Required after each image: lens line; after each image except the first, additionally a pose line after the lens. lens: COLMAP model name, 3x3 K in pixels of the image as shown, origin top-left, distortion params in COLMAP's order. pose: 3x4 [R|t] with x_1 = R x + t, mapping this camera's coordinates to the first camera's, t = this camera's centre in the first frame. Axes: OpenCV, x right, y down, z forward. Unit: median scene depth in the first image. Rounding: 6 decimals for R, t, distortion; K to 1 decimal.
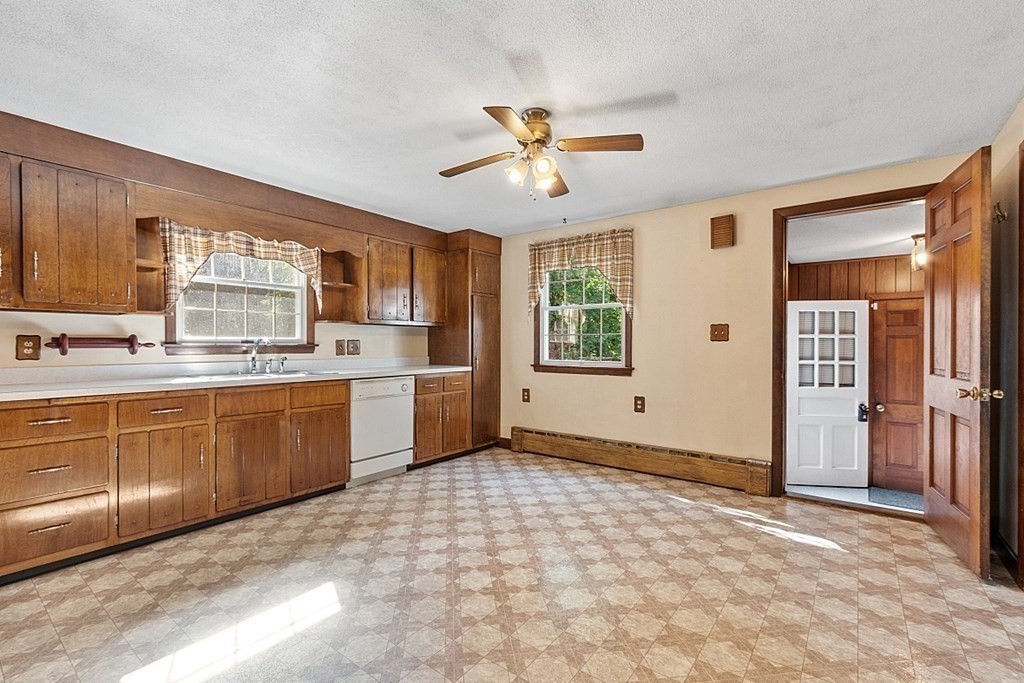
lens RADIAL K [[455.1, 0, 512.0], [0, 455.1, 341.5], [0, 0, 1]] dist [0.002014, 0.000220]
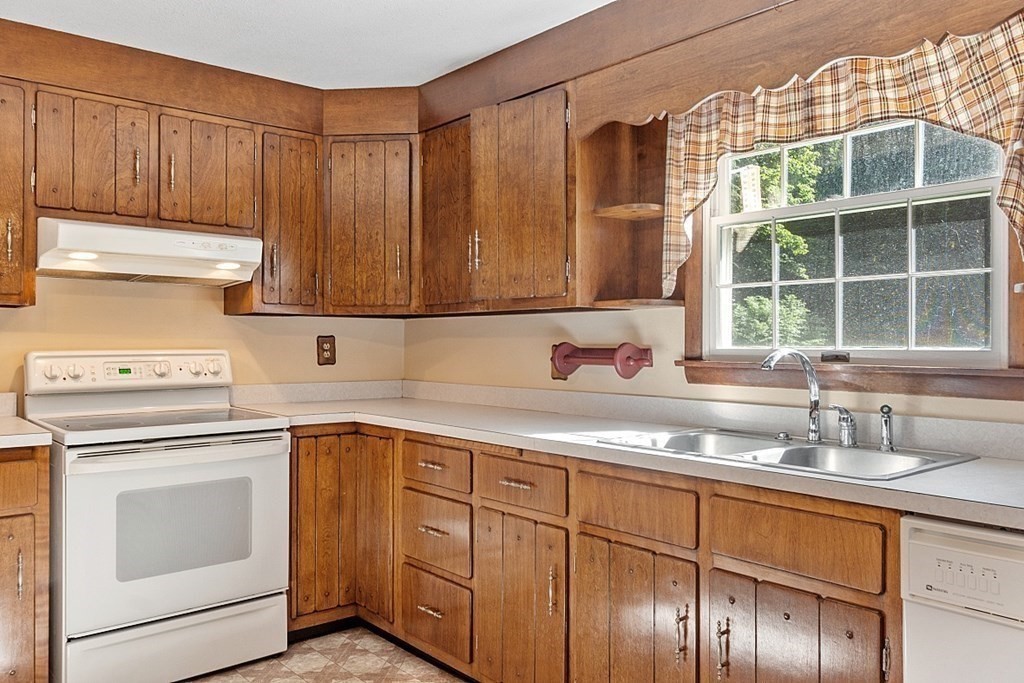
lens RADIAL K [[779.6, 0, 512.0], [0, 779.6, 341.5], [0, 0, 1]] dist [0.002699, 0.001973]
pose [[-0.186576, -0.010455, -0.982385, 0.108714], [-0.006331, 0.999935, -0.009439, -0.005740], [0.982420, 0.004459, -0.186630, 0.830178]]
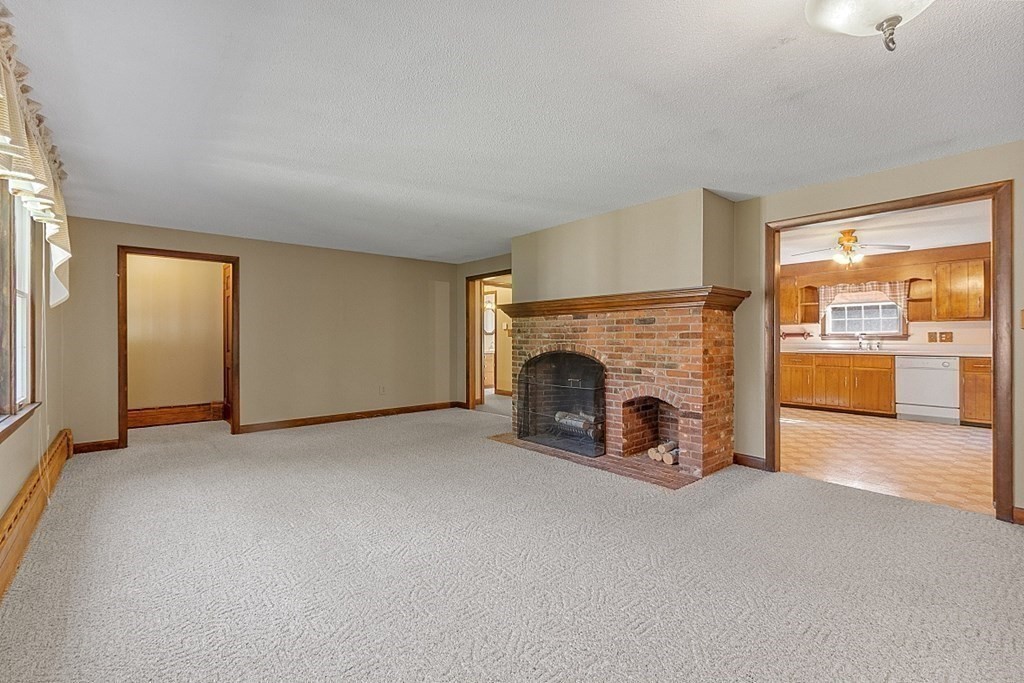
lens RADIAL K [[455.1, 0, 512.0], [0, 455.1, 341.5], [0, 0, 1]] dist [0.002014, 0.000220]
pose [[-0.189832, 0.009910, -0.981767, 1.584521], [0.012575, 0.999892, 0.007662, -0.001593], [0.981736, -0.010892, -0.189936, -0.106337]]
